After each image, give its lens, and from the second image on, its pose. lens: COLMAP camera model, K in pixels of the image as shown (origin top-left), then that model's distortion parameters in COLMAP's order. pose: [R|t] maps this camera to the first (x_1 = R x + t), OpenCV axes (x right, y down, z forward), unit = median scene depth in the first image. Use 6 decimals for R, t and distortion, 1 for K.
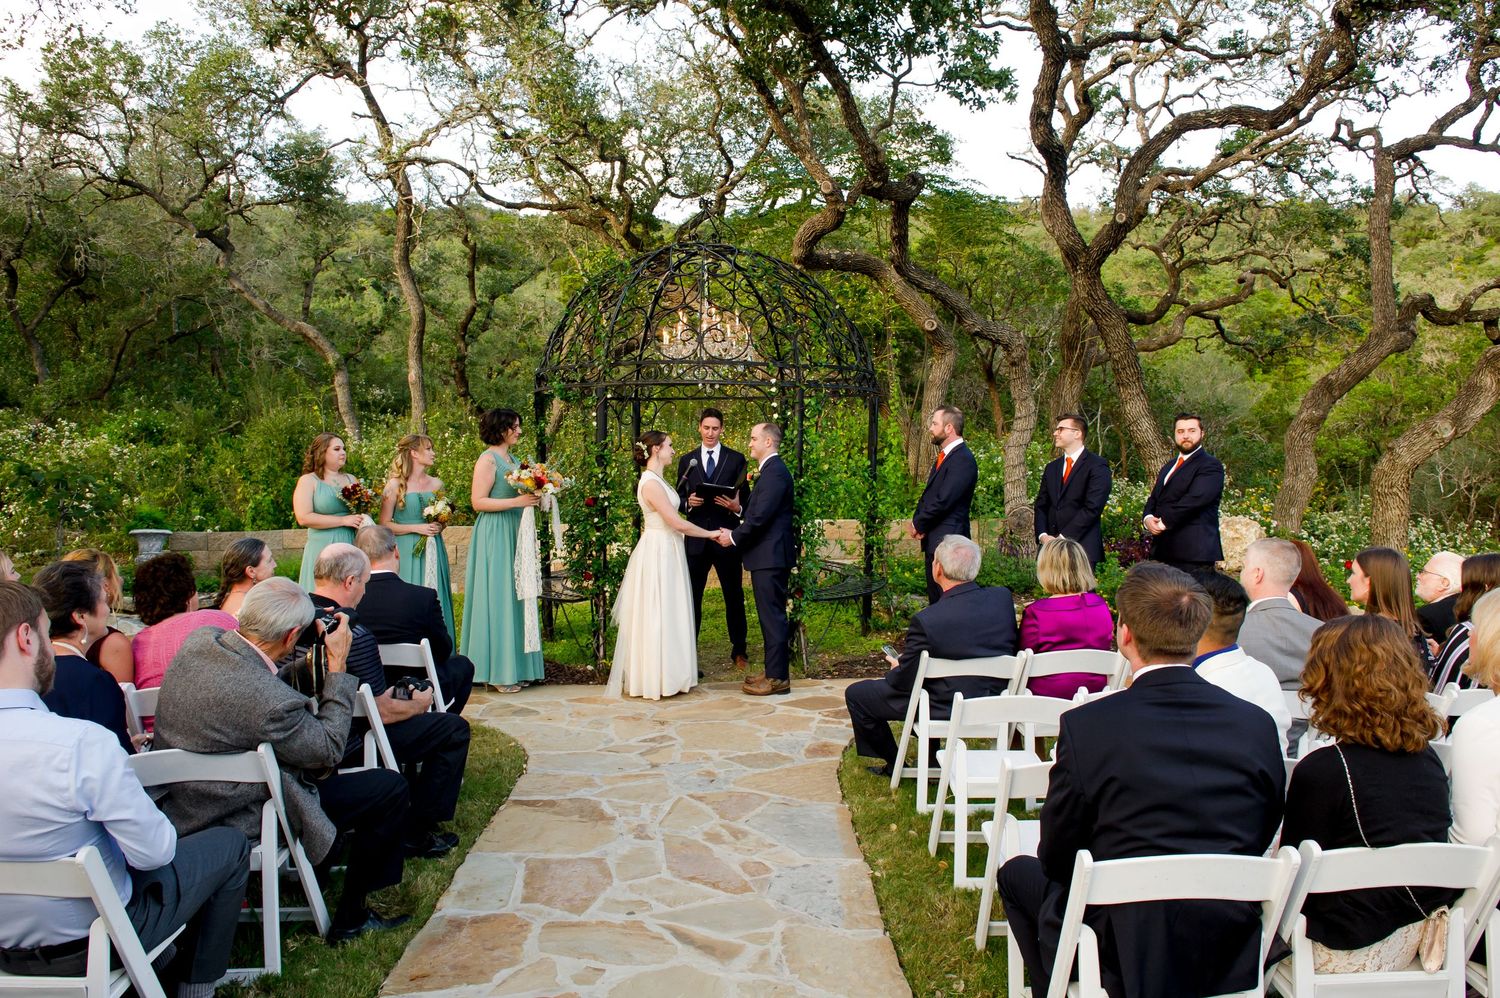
lens RADIAL K [[1013.8, 0, 755.2], [0, 1013.8, 500.9], [0, 0, 1]] dist [-0.048028, -0.001694]
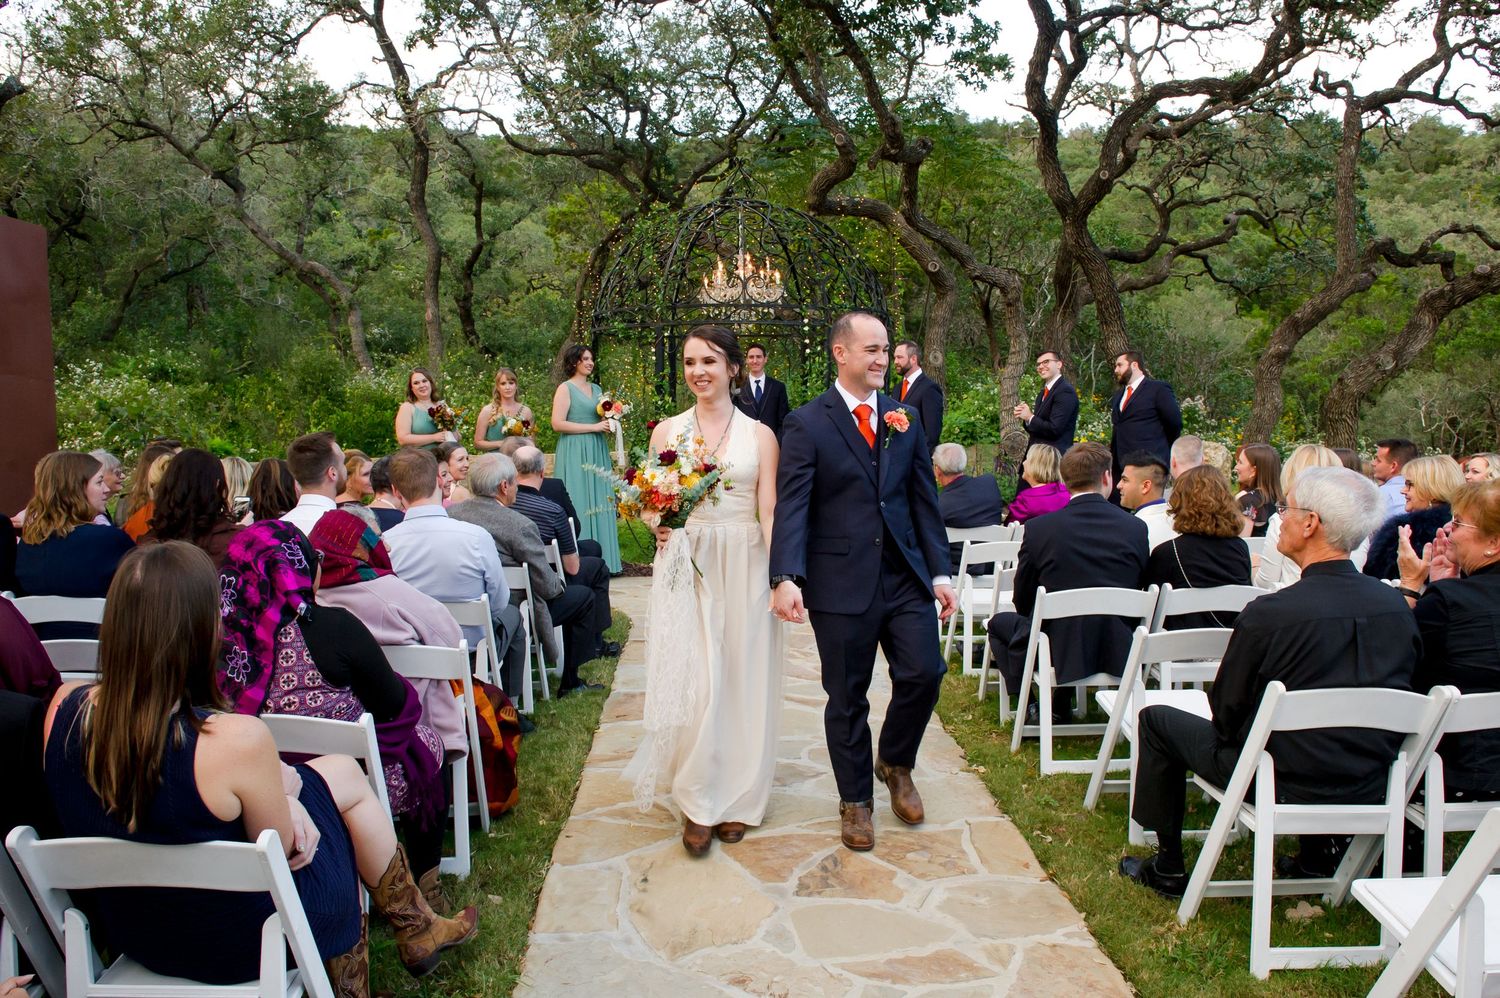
lens RADIAL K [[1099.4, 0, 762.4], [0, 1099.4, 534.4], [0, 0, 1]] dist [-0.049165, -0.002049]
pose [[0.999568, -0.008563, 0.028113, -0.045589], [0.006327, 0.996878, 0.078701, 0.018359], [-0.028699, -0.078489, 0.996502, -0.187448]]
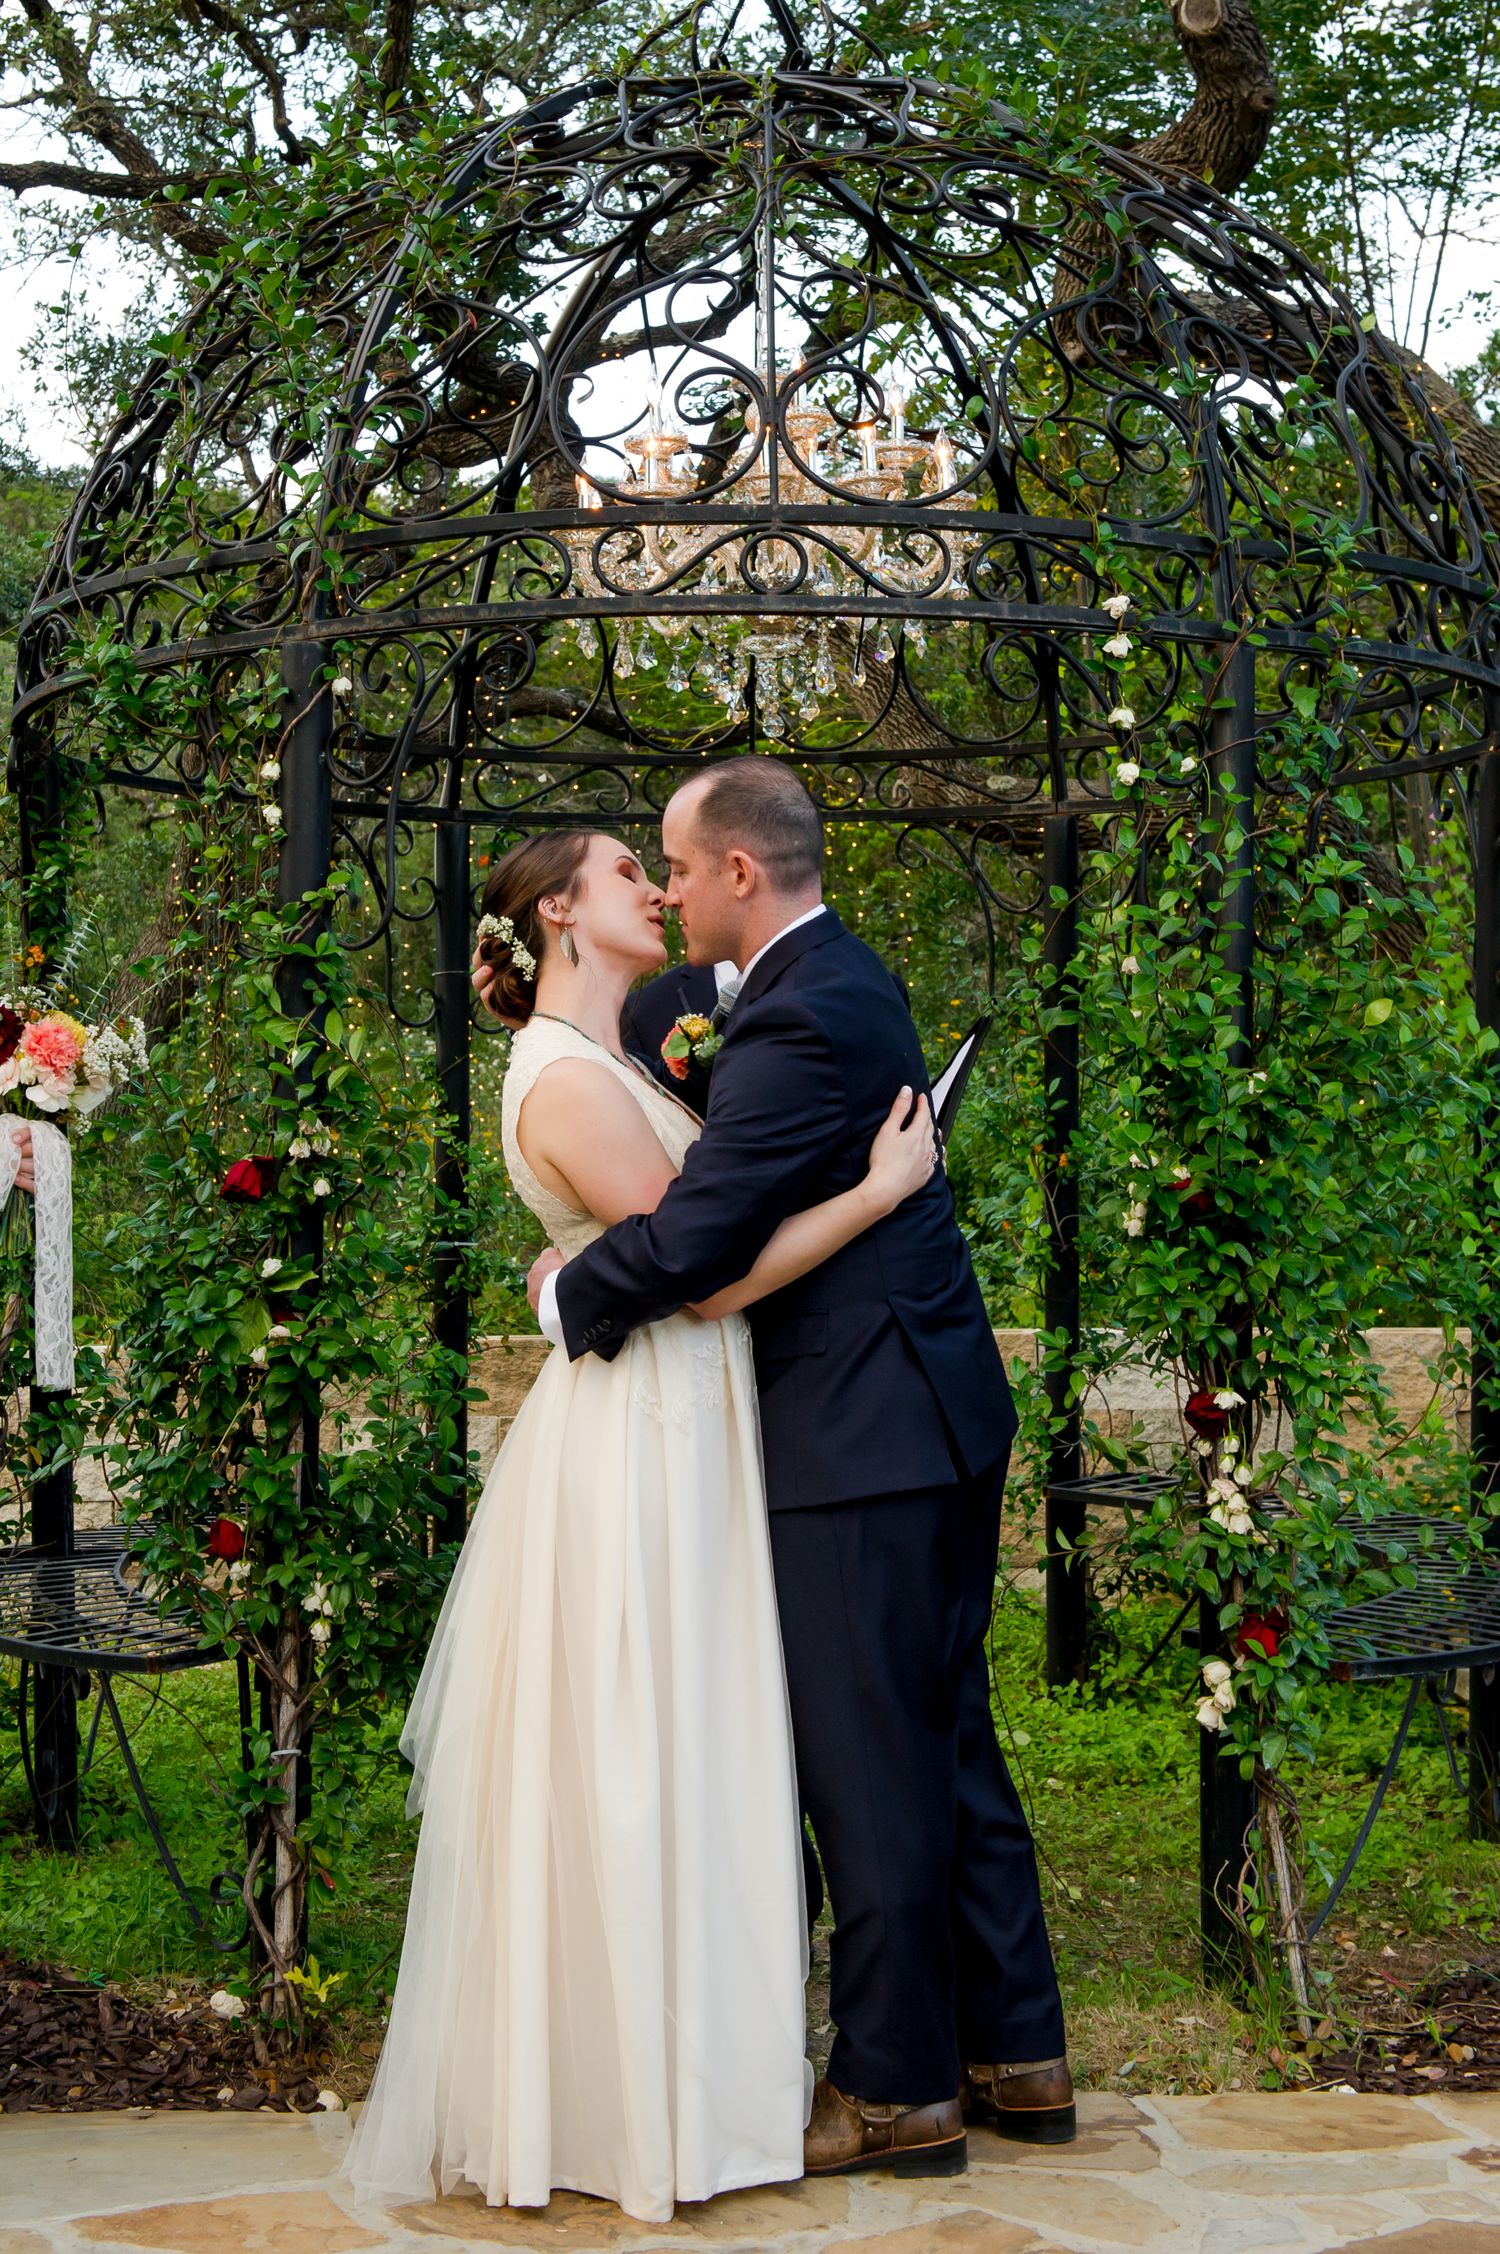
lens RADIAL K [[2971.0, 0, 640.3], [0, 2971.0, 1002.7], [0, 0, 1]] dist [0.084667, 0.022401]
pose [[0.999034, -0.002705, -0.043866, -0.034883], [-0.002373, 0.993327, -0.115305, 0.022912], [0.043885, 0.115298, 0.992361, 0.249827]]
